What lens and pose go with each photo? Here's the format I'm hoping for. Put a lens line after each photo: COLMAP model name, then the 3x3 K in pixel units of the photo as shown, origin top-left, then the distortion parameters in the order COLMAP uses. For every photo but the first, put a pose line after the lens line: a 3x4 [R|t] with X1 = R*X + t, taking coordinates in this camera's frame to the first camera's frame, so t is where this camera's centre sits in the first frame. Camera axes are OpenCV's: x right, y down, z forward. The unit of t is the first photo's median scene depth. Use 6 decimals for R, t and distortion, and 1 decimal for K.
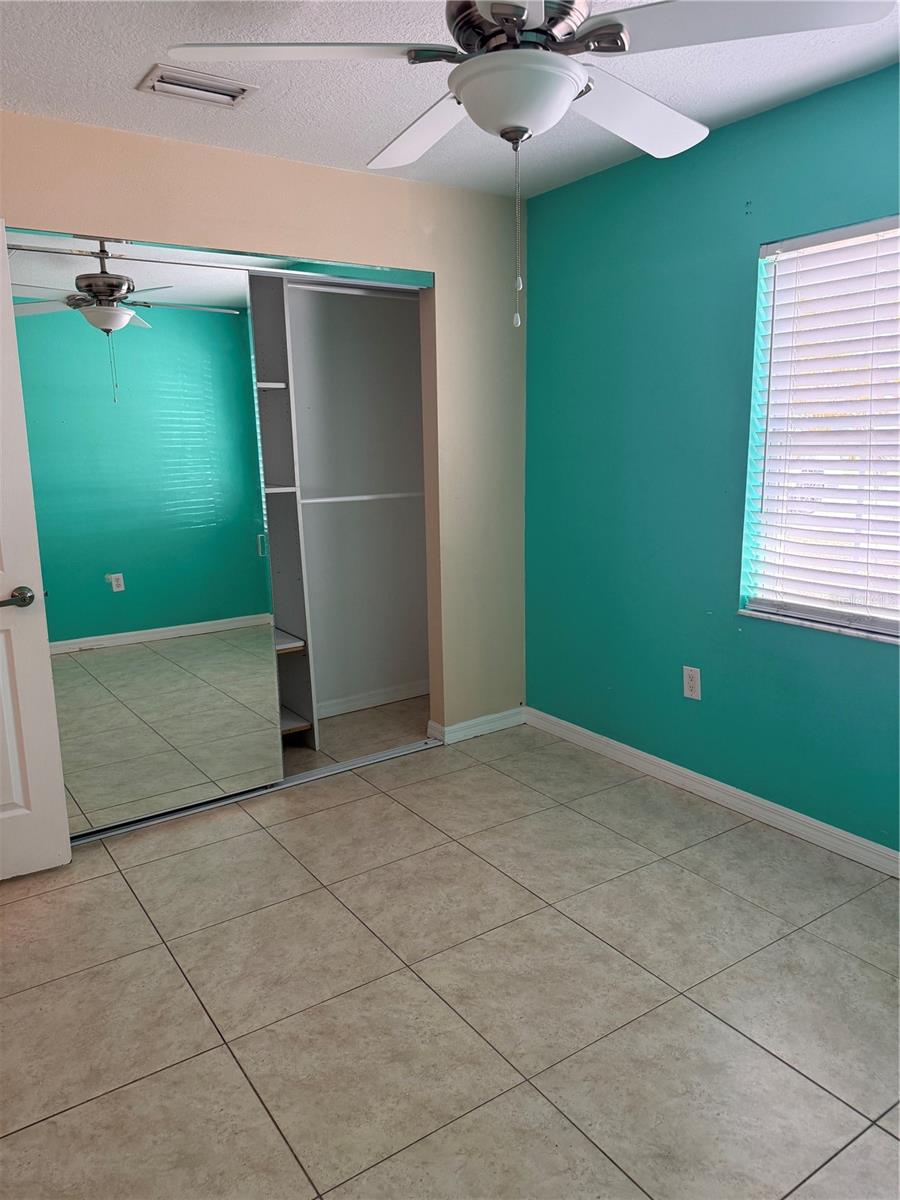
lens RADIAL K [[846.7, 0, 451.3], [0, 846.7, 599.8], [0, 0, 1]] dist [0.064283, -0.089206]
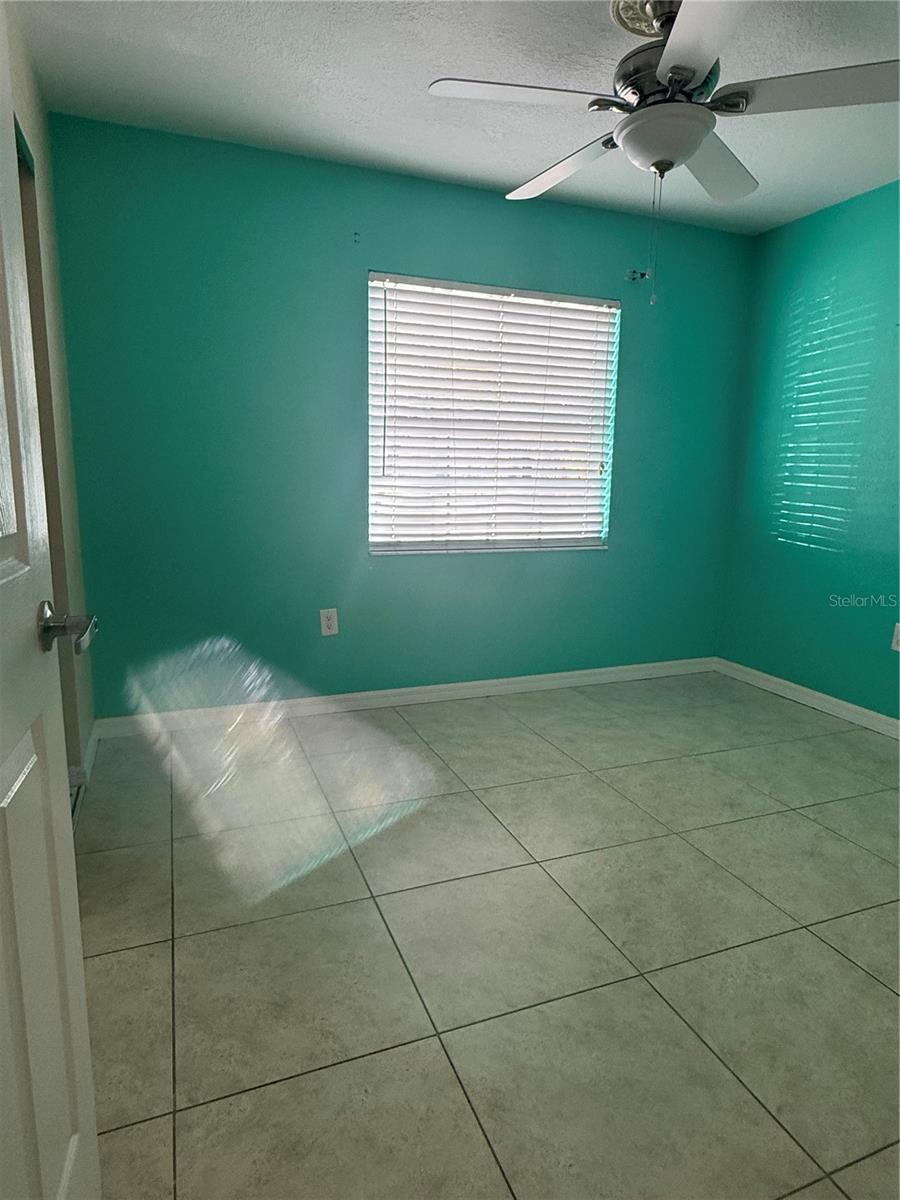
lens RADIAL K [[703.2, 0, 451.7], [0, 703.2, 601.2], [0, 0, 1]] dist [0.005701, 0.000670]
pose [[0.217489, -0.153233, 0.963960, -0.813814], [0.163087, 0.979422, 0.118895, -0.026869], [-0.962341, 0.131351, 0.238004, 0.761674]]
